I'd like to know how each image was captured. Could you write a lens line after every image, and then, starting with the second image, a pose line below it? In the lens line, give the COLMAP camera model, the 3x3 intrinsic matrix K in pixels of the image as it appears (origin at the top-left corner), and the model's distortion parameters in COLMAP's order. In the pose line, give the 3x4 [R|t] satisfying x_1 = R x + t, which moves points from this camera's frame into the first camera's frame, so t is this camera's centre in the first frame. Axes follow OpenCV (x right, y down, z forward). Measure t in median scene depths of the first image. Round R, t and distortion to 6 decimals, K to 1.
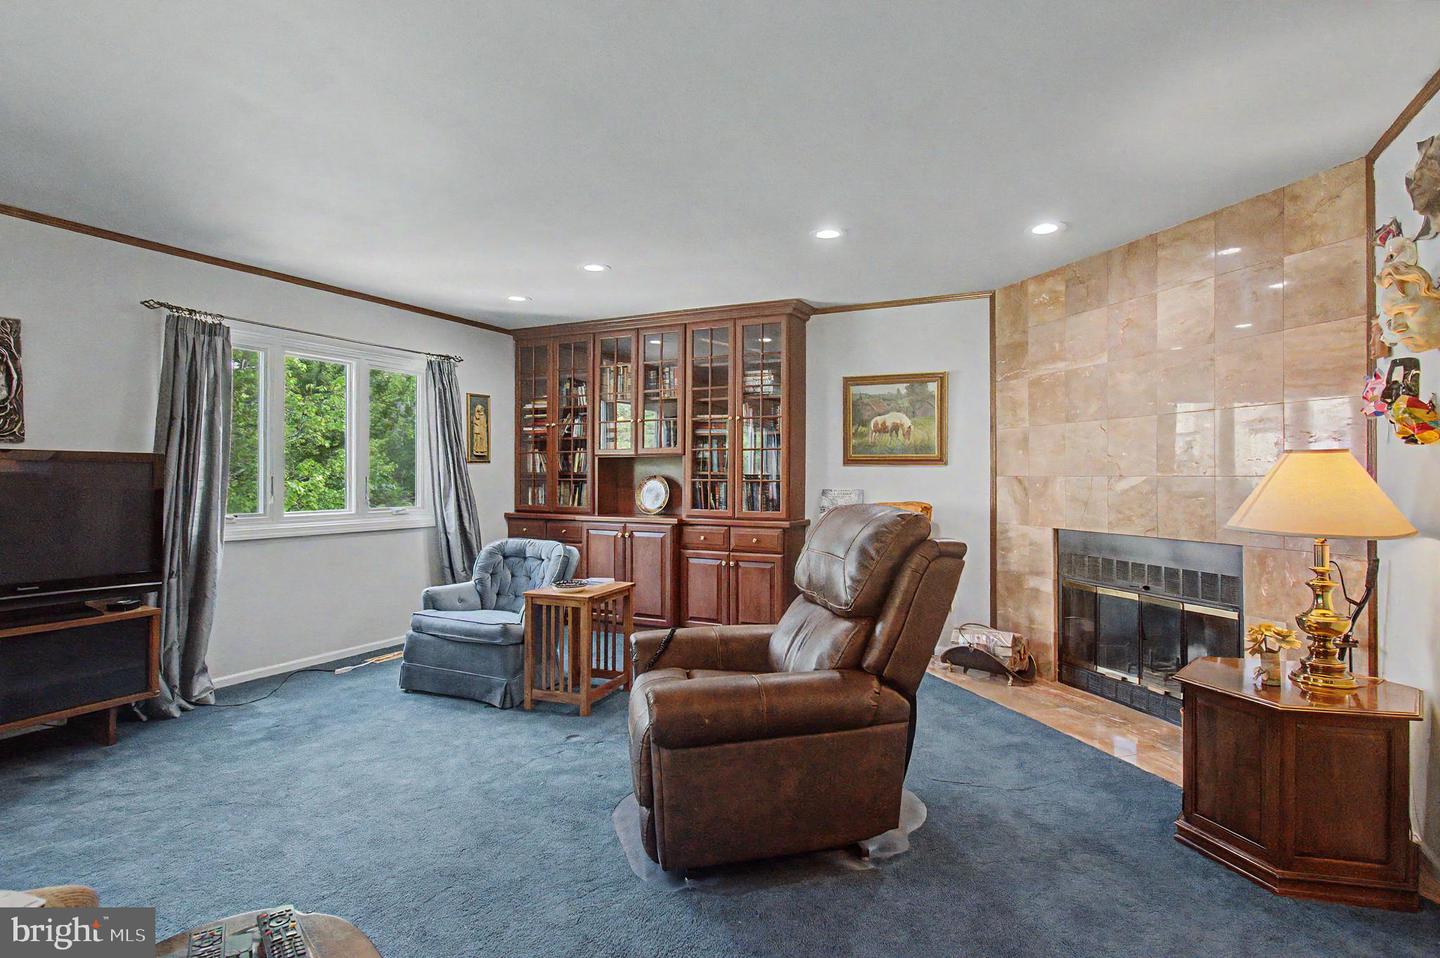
lens RADIAL K [[756.1, 0, 720.2], [0, 756.1, 473.6], [0, 0, 1]] dist [0.002222, 0.000611]
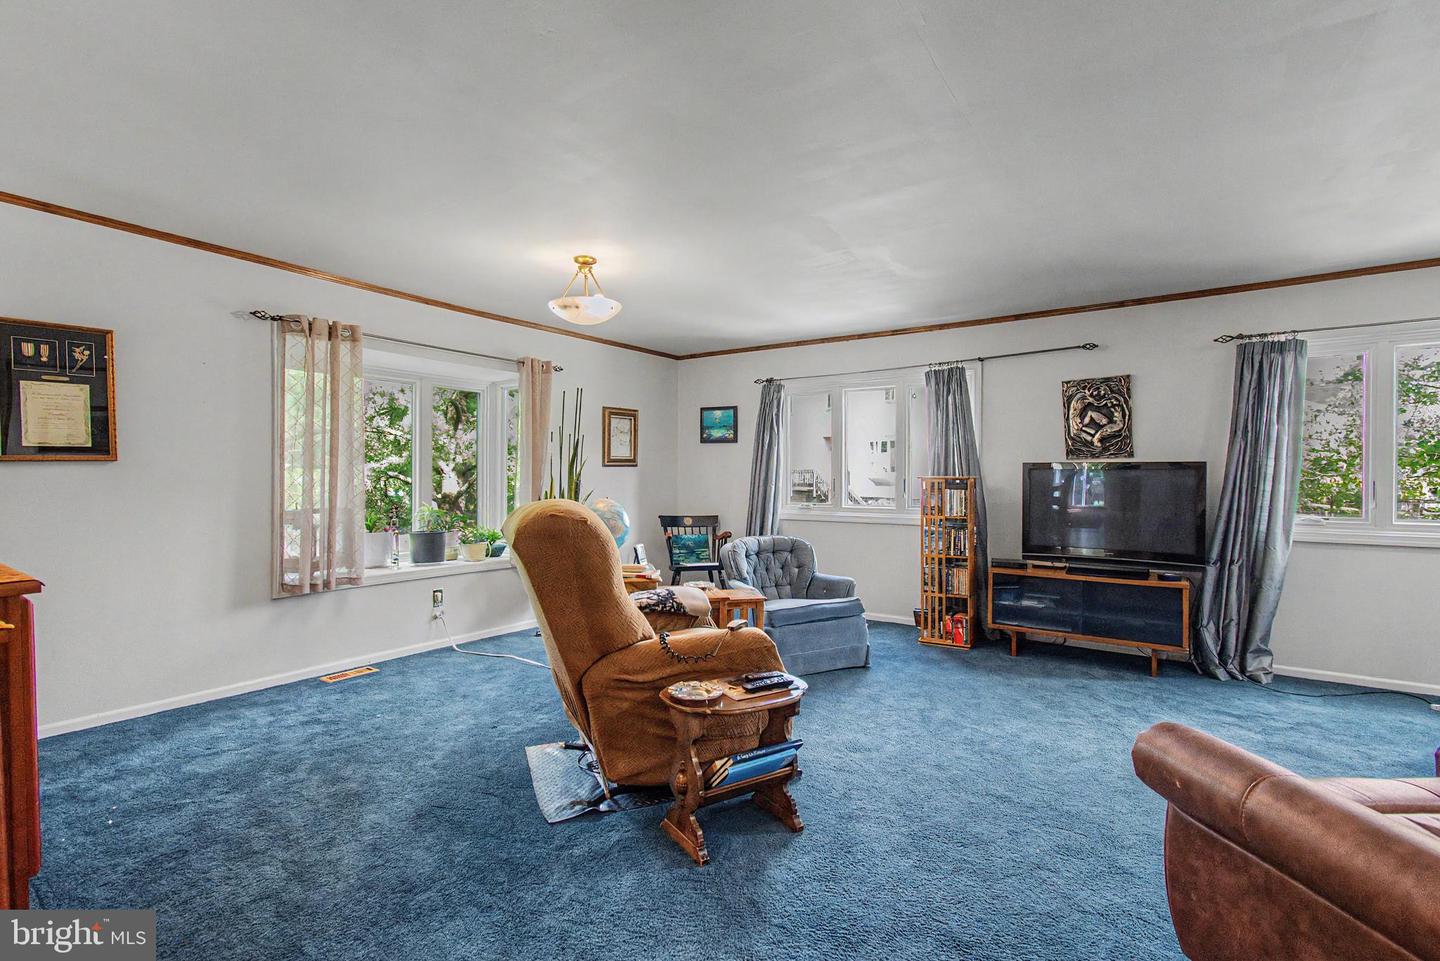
lens RADIAL K [[660.3, 0, 718.6], [0, 660.3, 480.6], [0, 0, 1]] dist [0.000303, 0.002399]
pose [[-0.169753, -0.003184, -0.985481, 0.448811], [0.000756, 0.999994, -0.003361, 0.007287], [0.985486, -0.001316, -0.169750, 0.386001]]
